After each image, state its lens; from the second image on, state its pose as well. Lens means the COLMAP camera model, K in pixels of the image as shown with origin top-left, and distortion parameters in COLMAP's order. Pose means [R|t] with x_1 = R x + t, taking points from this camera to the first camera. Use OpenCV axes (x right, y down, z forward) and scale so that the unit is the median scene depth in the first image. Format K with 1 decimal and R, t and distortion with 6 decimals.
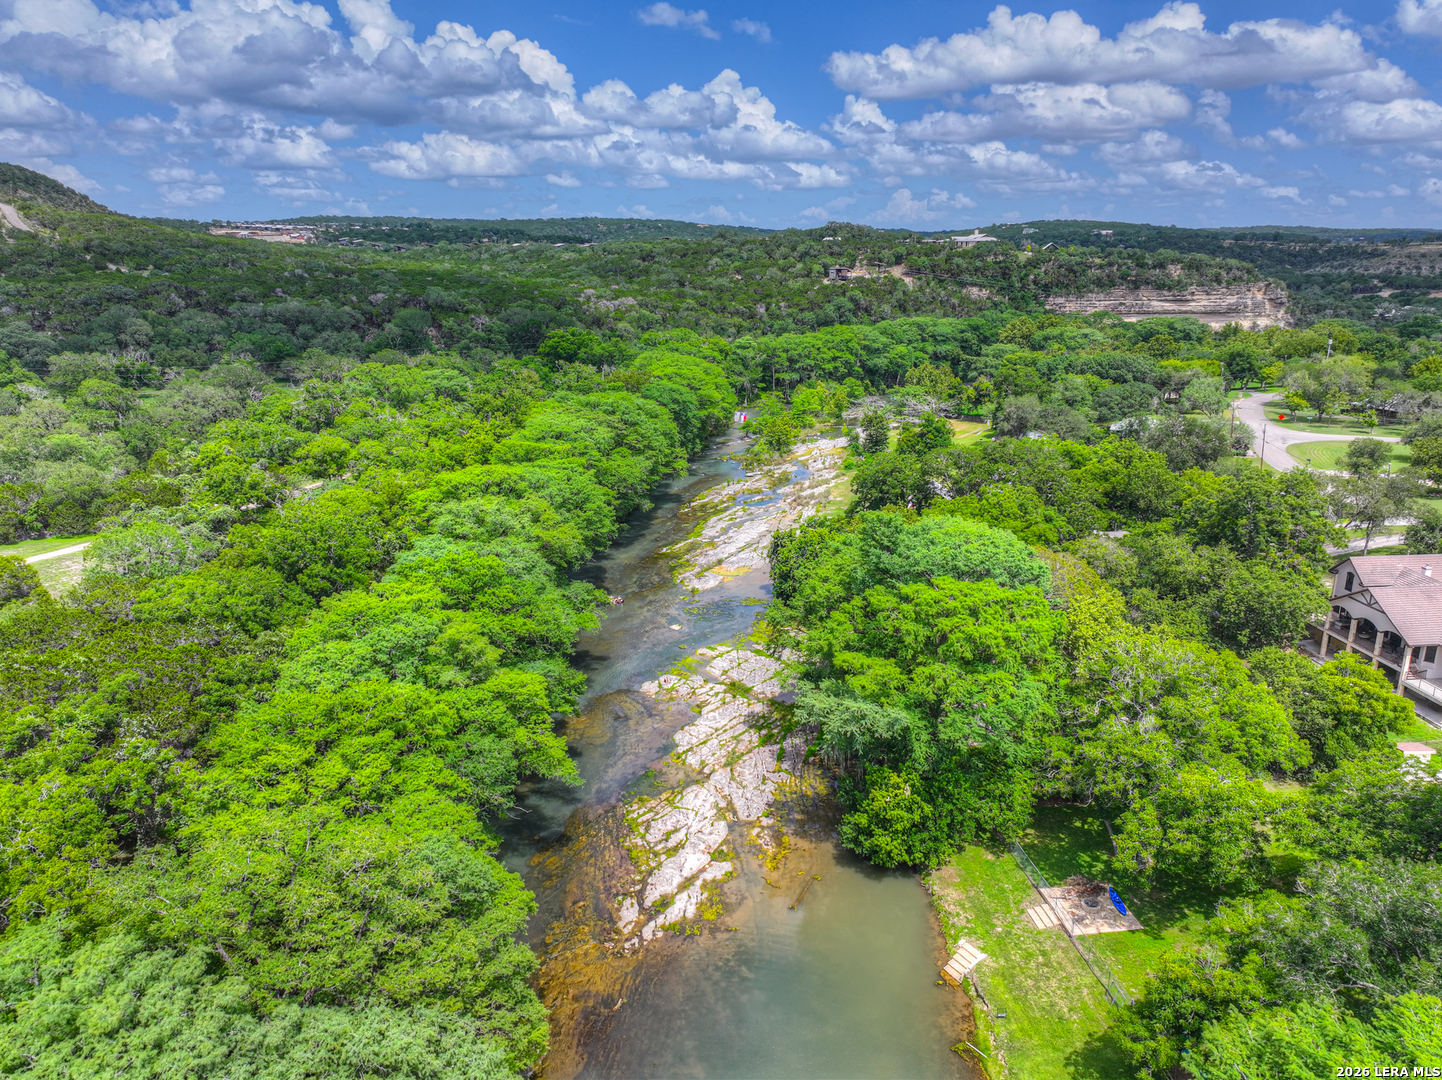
lens RADIAL K [[1014.5, 0, 723.2], [0, 1014.5, 538.7], [0, 0, 1]] dist [-0.012590, 0.029954]
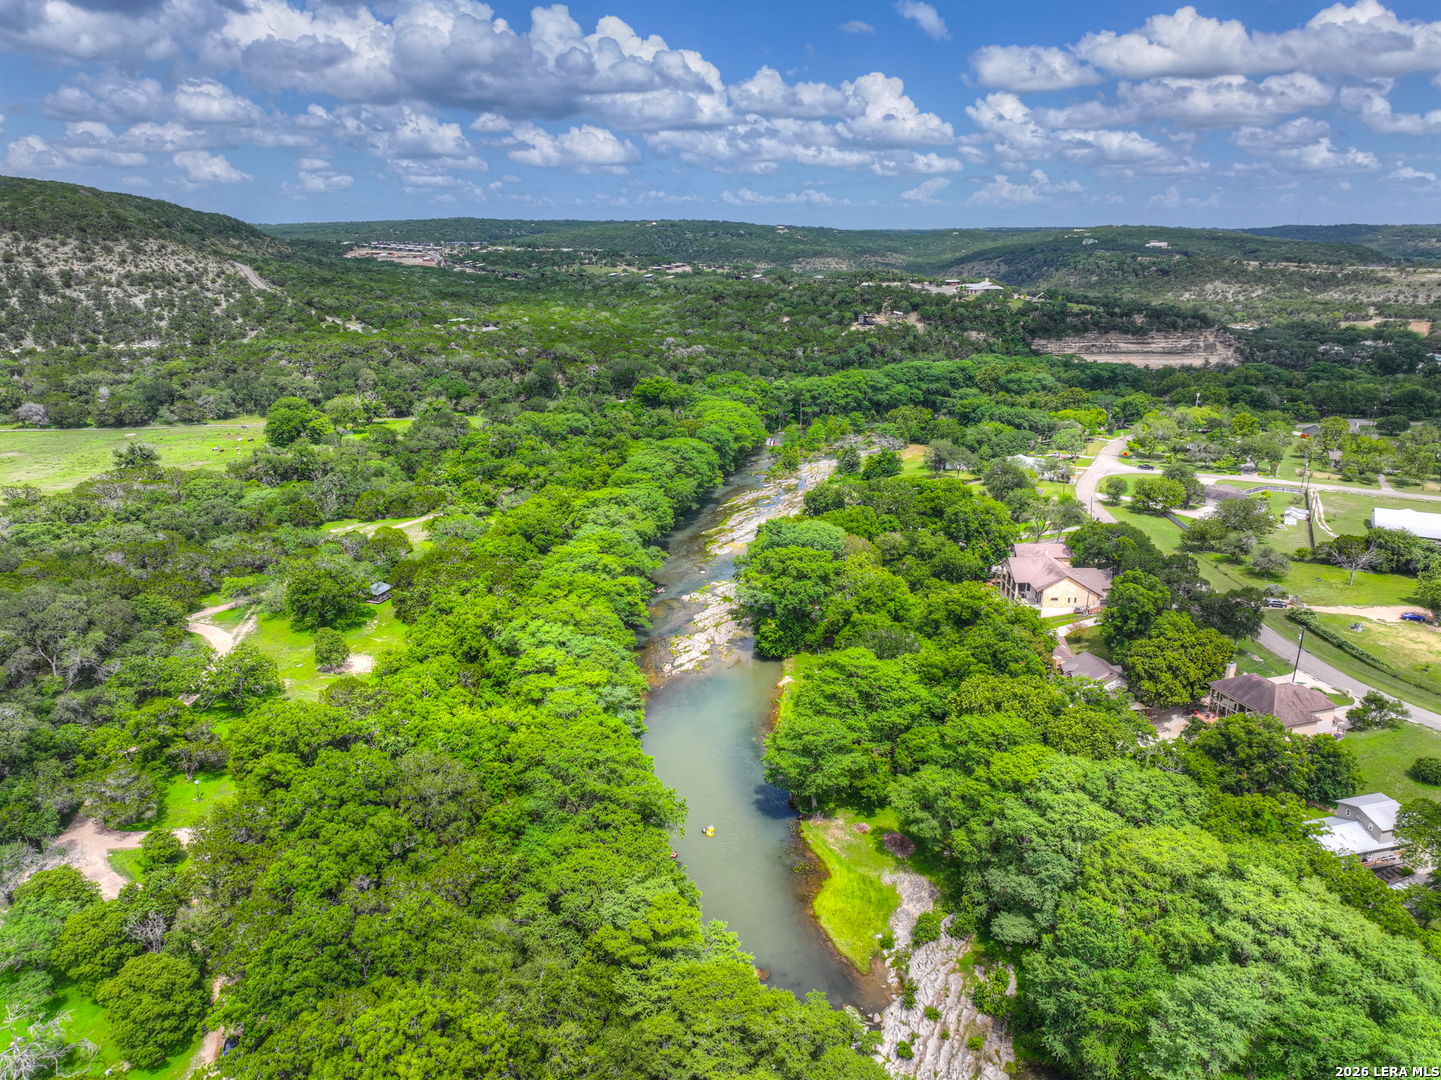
lens RADIAL K [[1013.8, 0, 722.7], [0, 1013.8, 538.7], [0, 0, 1]] dist [-0.012590, 0.029954]
pose [[0.996382, 0.025282, -0.081145, 0.102261], [-0.024007, 0.999573, 0.016654, -0.007214], [0.081531, -0.014645, 0.996563, -0.648565]]
